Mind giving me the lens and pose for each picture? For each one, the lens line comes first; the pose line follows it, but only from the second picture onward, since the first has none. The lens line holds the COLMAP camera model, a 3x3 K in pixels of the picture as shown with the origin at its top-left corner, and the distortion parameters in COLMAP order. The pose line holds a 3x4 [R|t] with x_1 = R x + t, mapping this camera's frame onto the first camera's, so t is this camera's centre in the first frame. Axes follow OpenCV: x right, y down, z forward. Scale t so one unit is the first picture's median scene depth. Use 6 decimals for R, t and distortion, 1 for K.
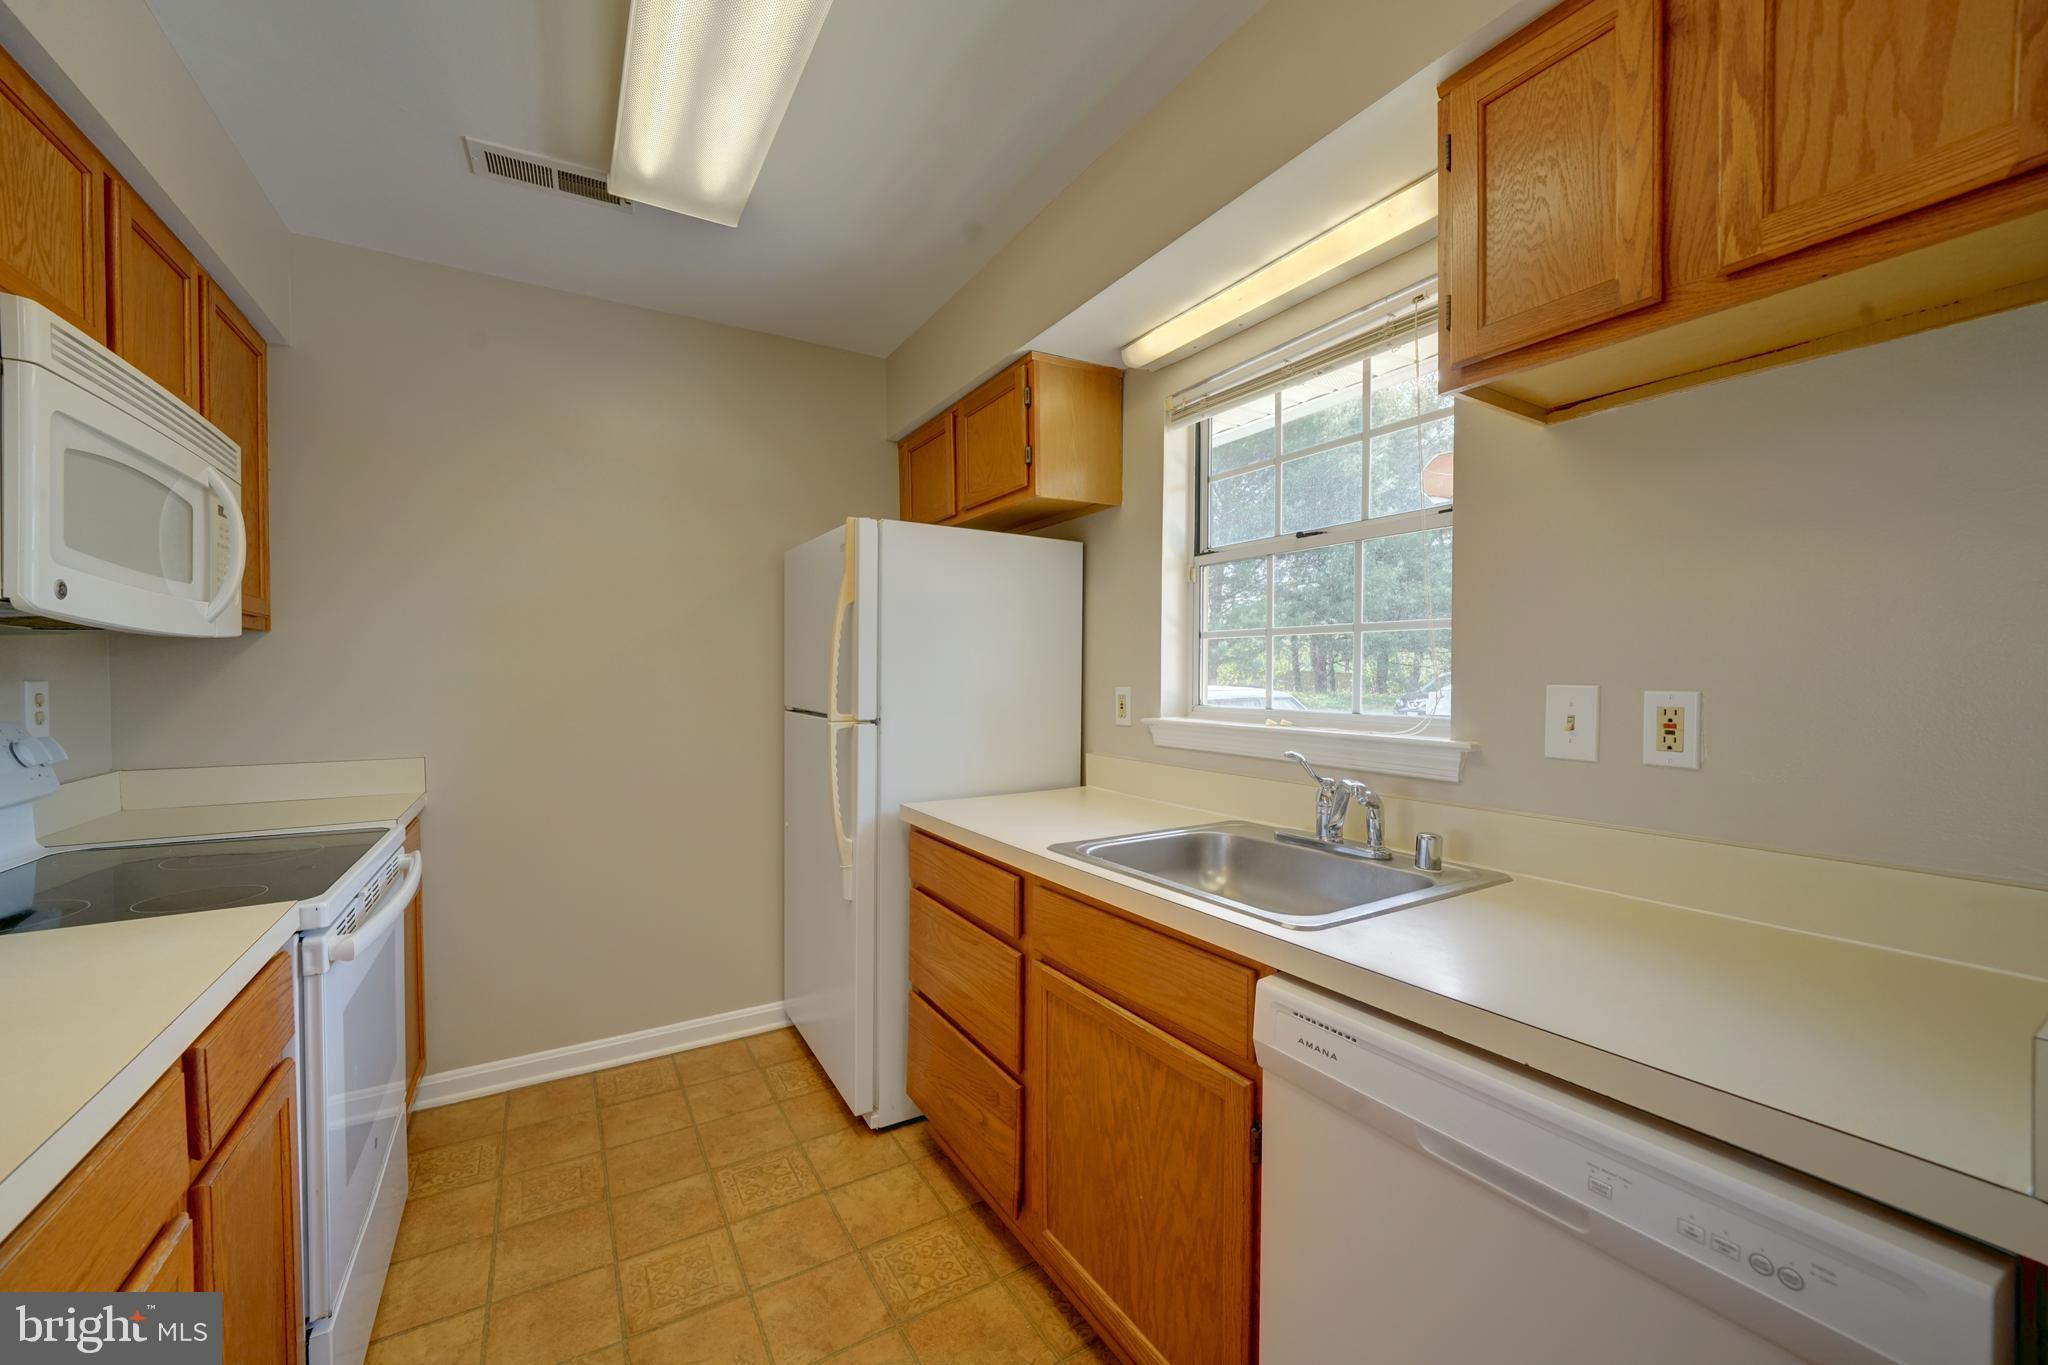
lens RADIAL K [[770.4, 0, 1010.2], [0, 770.4, 686.9], [0, 0, 1]] dist [-0.013346, 0.000344]
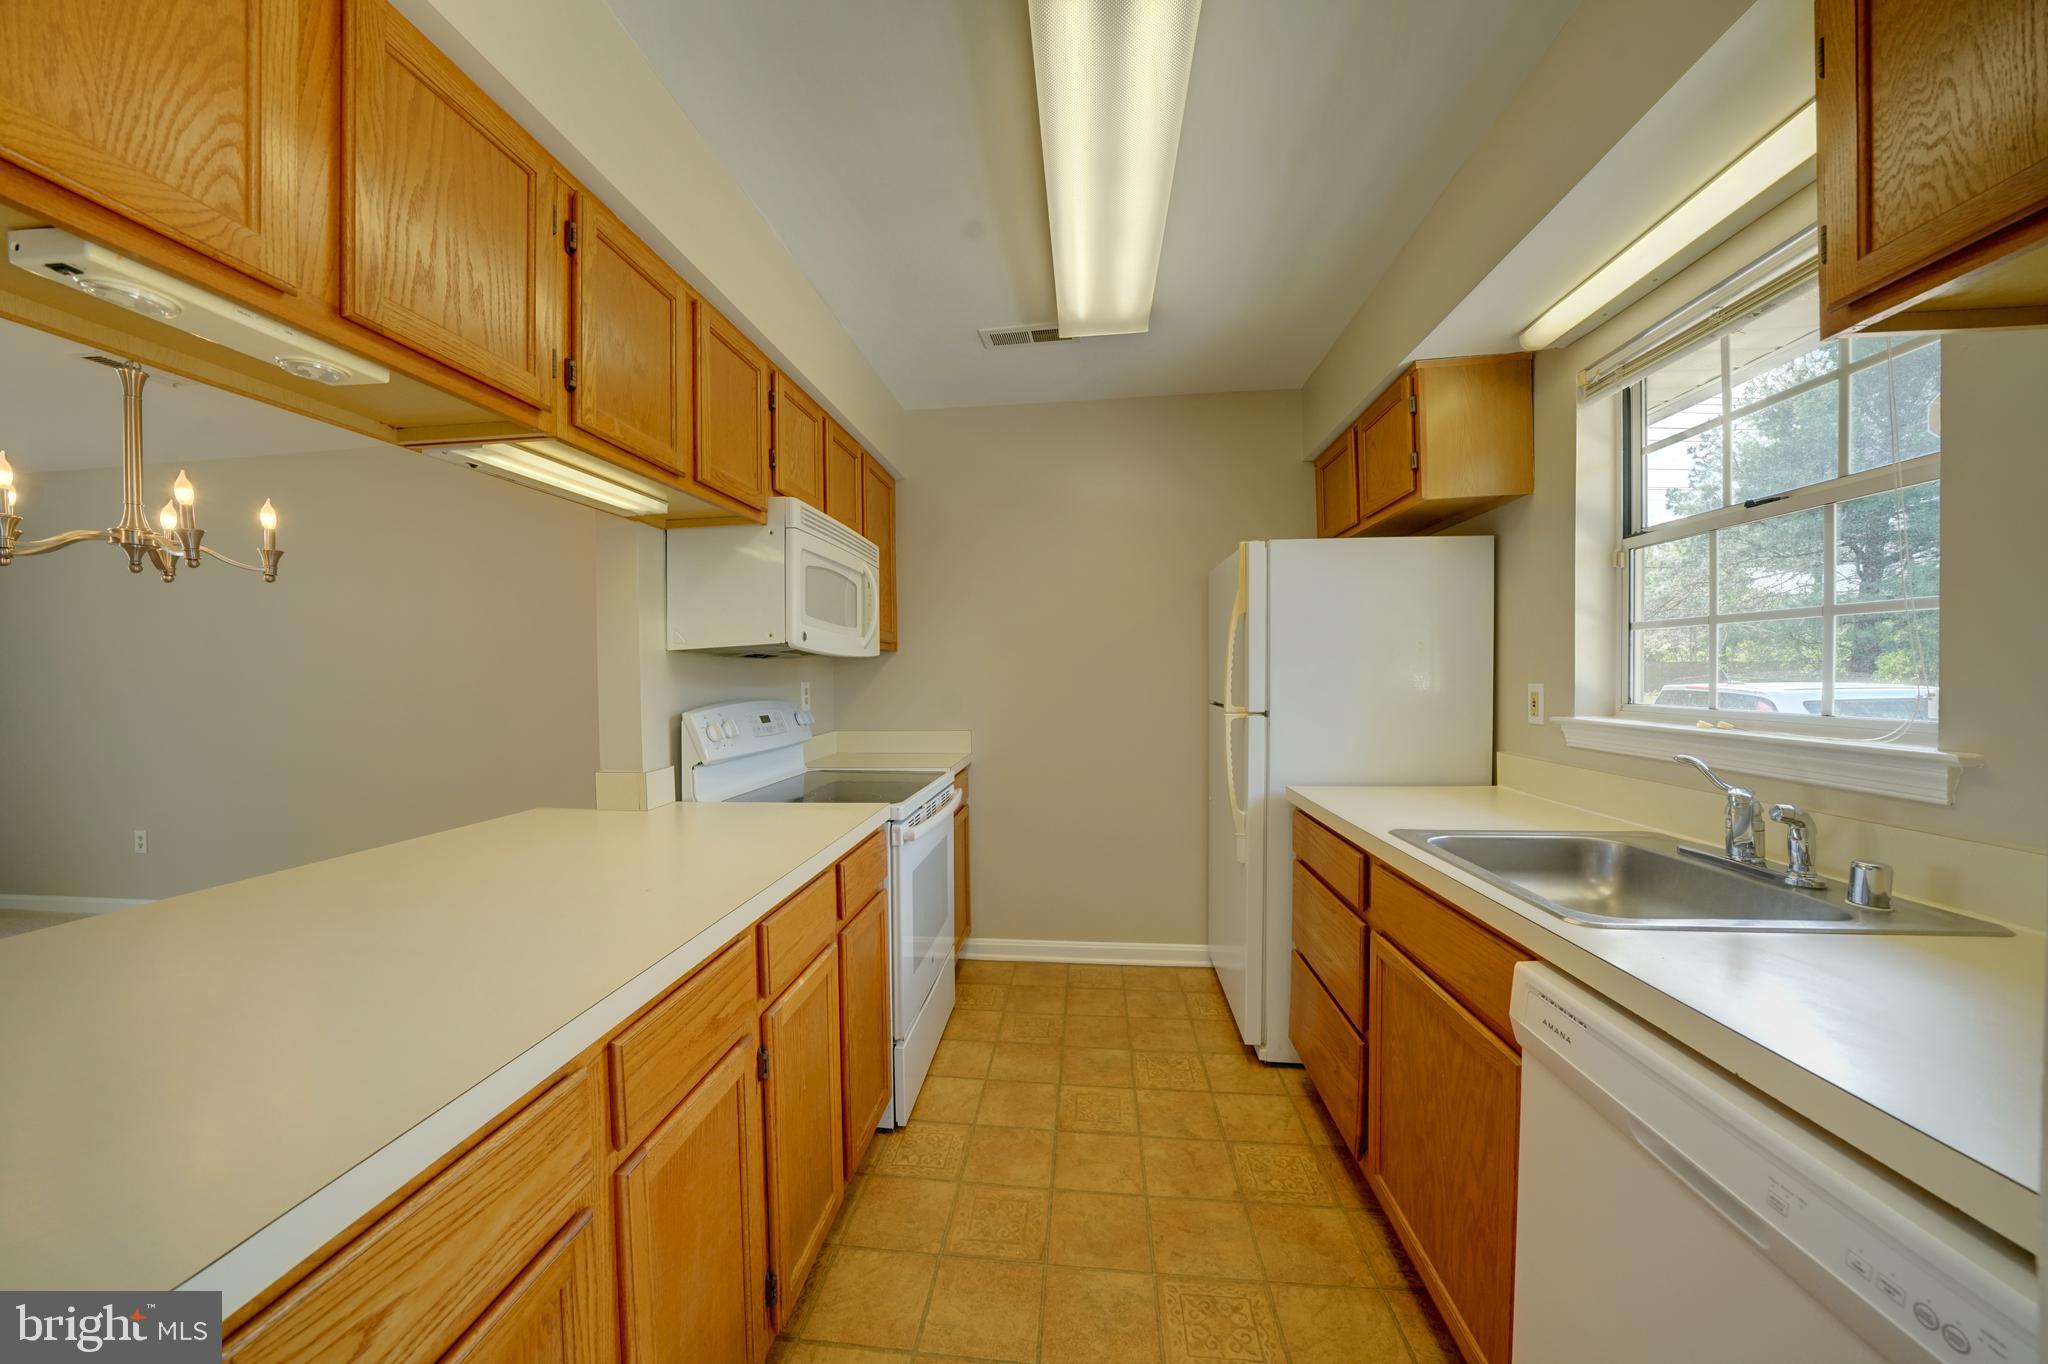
lens RADIAL K [[708.7, 0, 1010.6], [0, 708.7, 686.3], [0, 0, 1]] dist [-0.027258, 0.003081]
pose [[0.795167, 0.000707, -0.606389, 0.215675], [0.000769, 0.999997, 0.002173, 0.001142], [0.606389, -0.002194, 0.795165, -0.110864]]
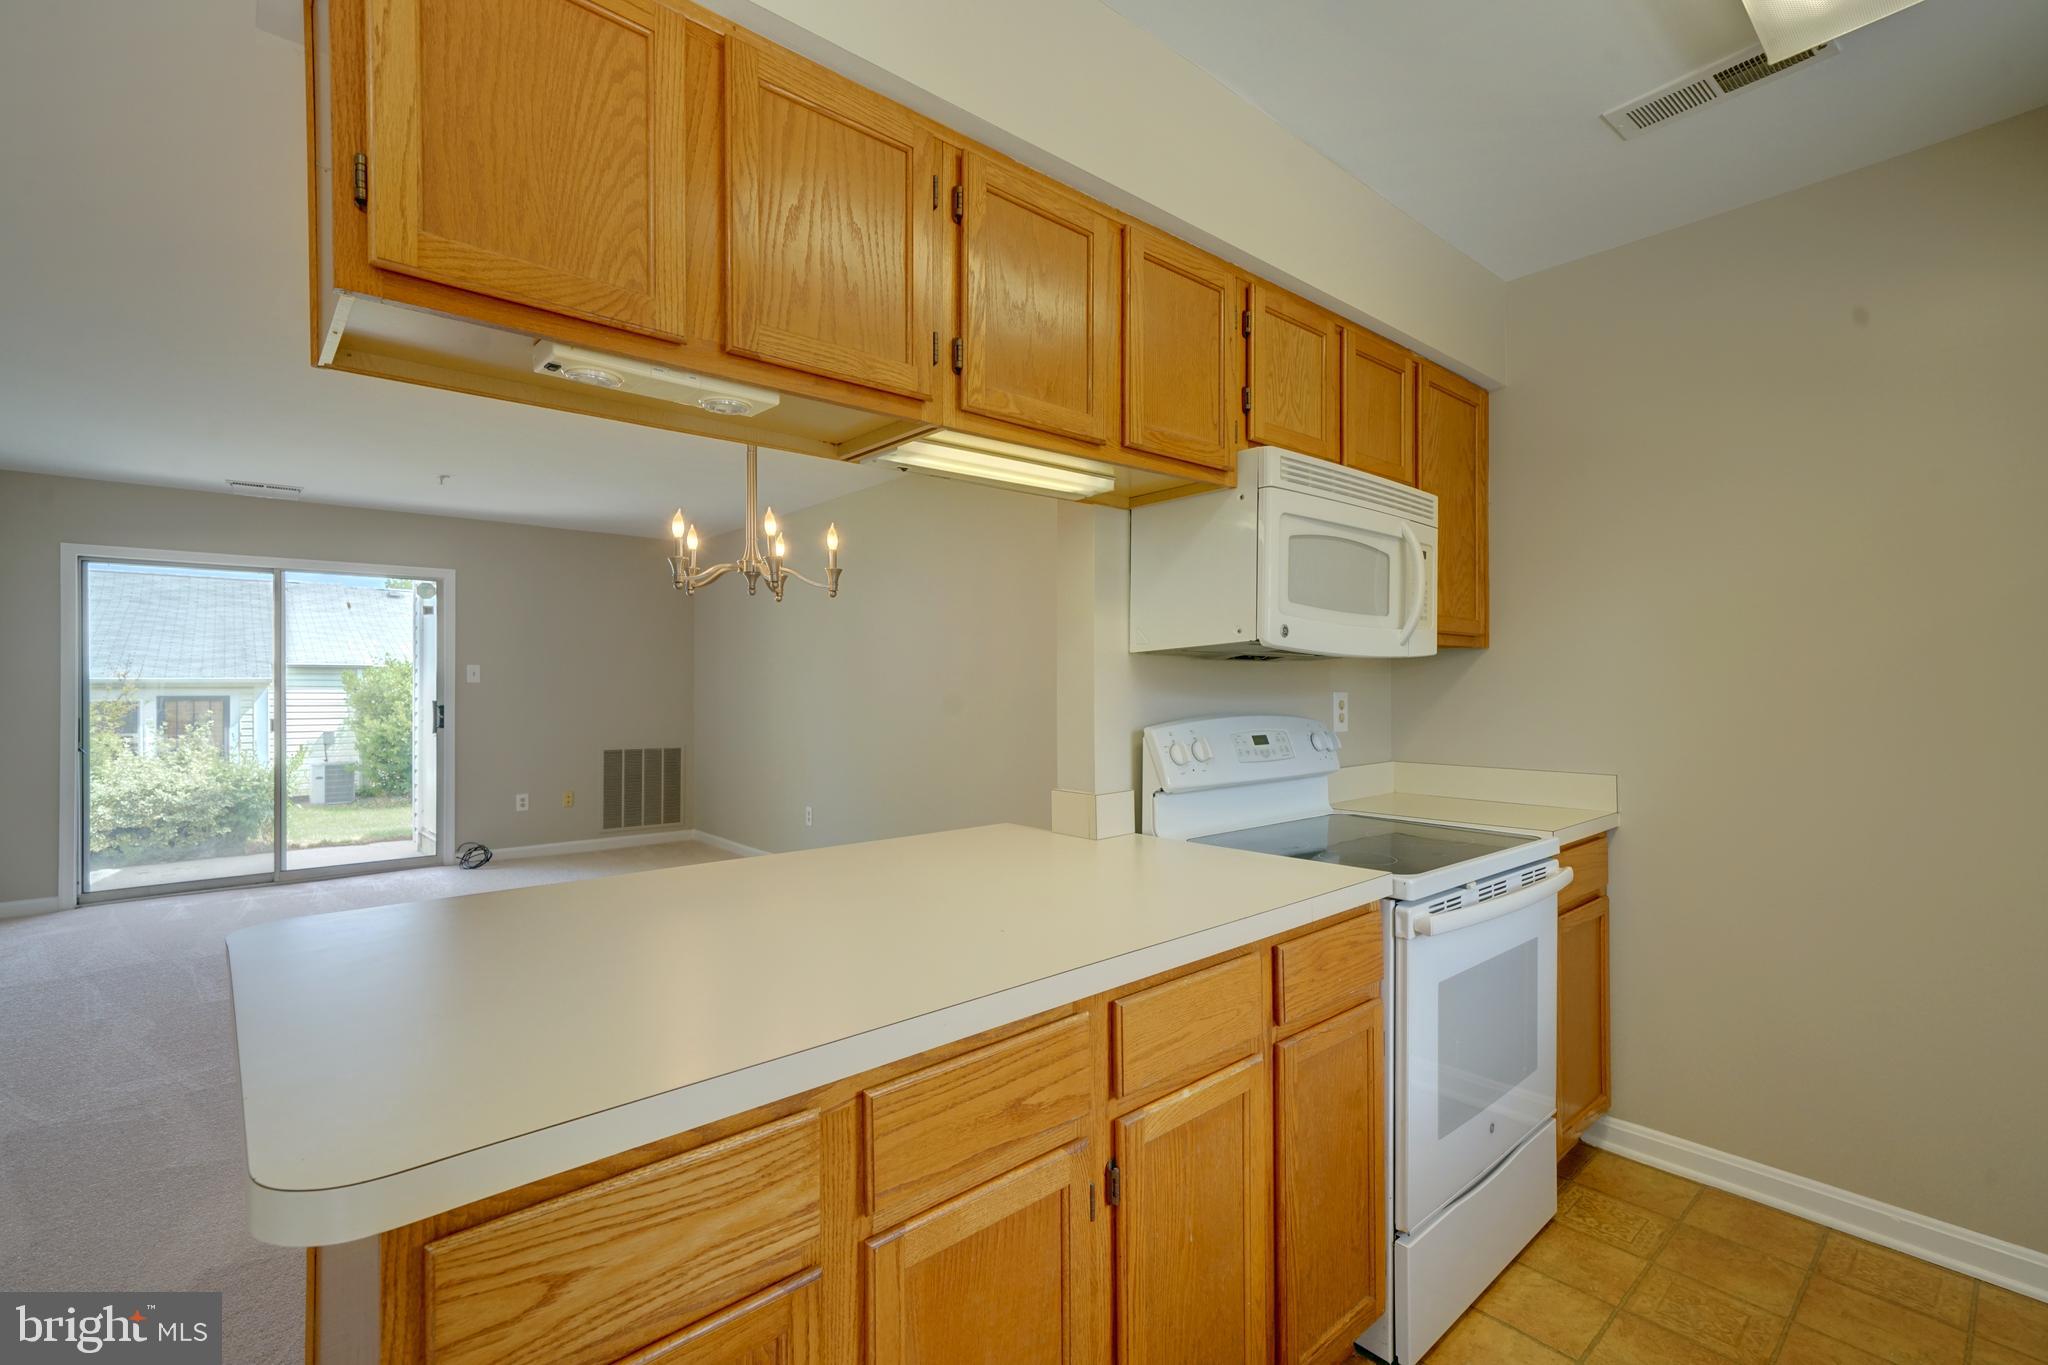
lens RADIAL K [[908.1, 0, 1014.3], [0, 908.1, 688.1], [0, 0, 1]] dist [0.009146, 0.000750]
pose [[0.174943, 0.001860, -0.984577, 0.279748], [-0.015038, 0.999887, -0.000783, -0.003527], [0.984464, 0.014943, 0.174951, 0.101574]]
